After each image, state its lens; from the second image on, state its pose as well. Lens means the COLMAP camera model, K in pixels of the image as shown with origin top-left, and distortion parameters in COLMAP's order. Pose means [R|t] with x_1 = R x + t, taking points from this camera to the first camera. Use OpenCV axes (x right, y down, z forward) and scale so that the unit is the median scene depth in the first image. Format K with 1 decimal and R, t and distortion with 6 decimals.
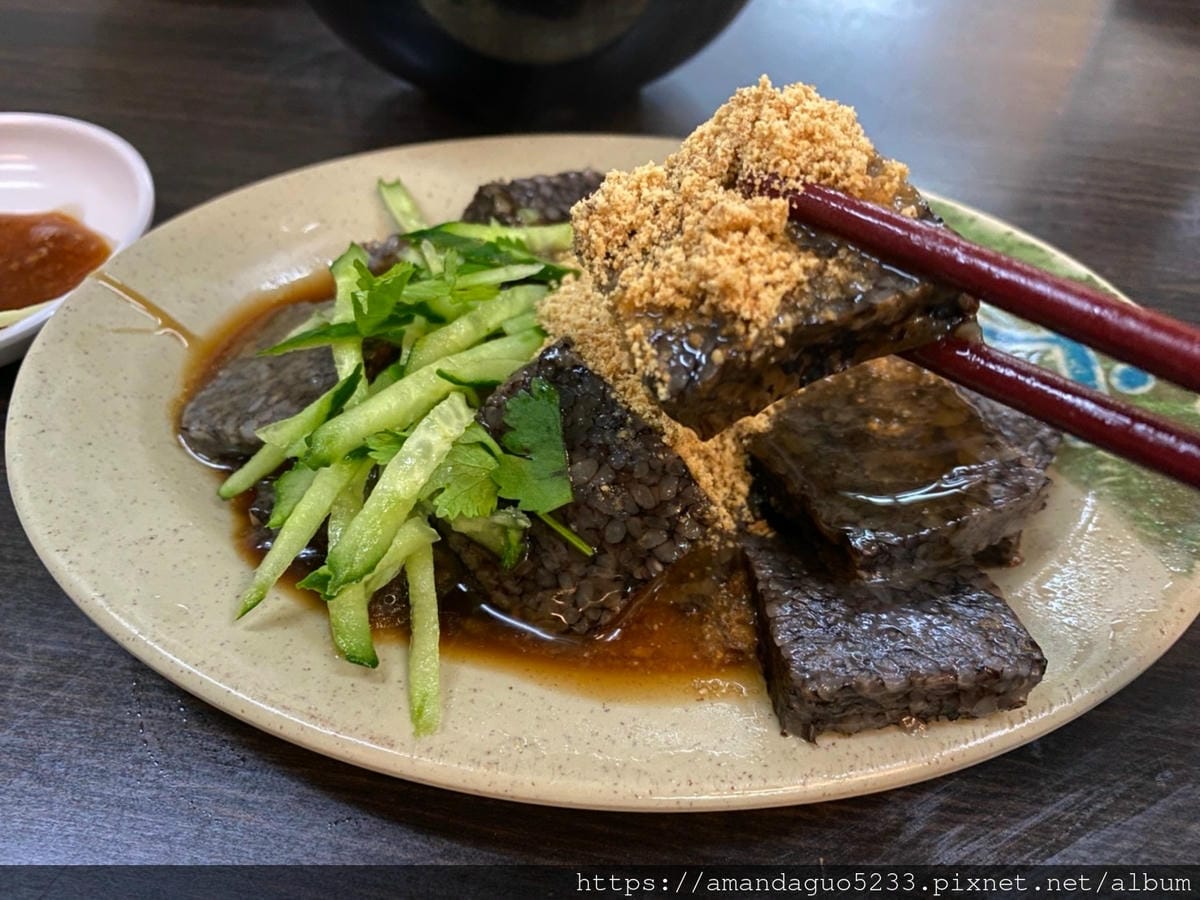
lens RADIAL K [[919.2, 0, 600.0], [0, 919.2, 450.0], [0, 0, 1]] dist [0.024921, -0.000278]
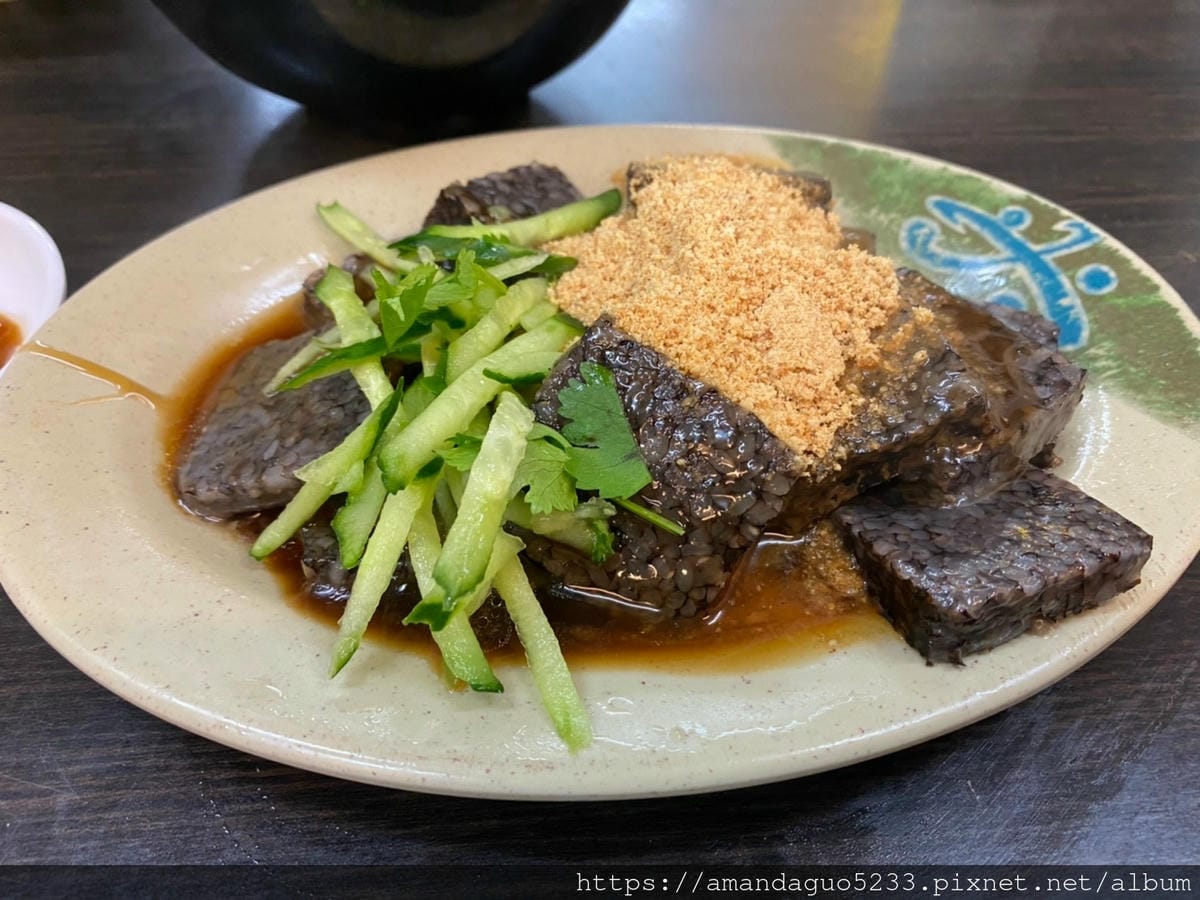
lens RADIAL K [[930.6, 0, 600.0], [0, 930.6, 450.0], [0, 0, 1]] dist [0.015135, -0.000375]
pose [[0.968702, -0.183066, 0.167641, -0.220928], [0.187721, 0.982146, -0.012217, 0.022963], [-0.162412, 0.043304, 0.985772, 0.048320]]
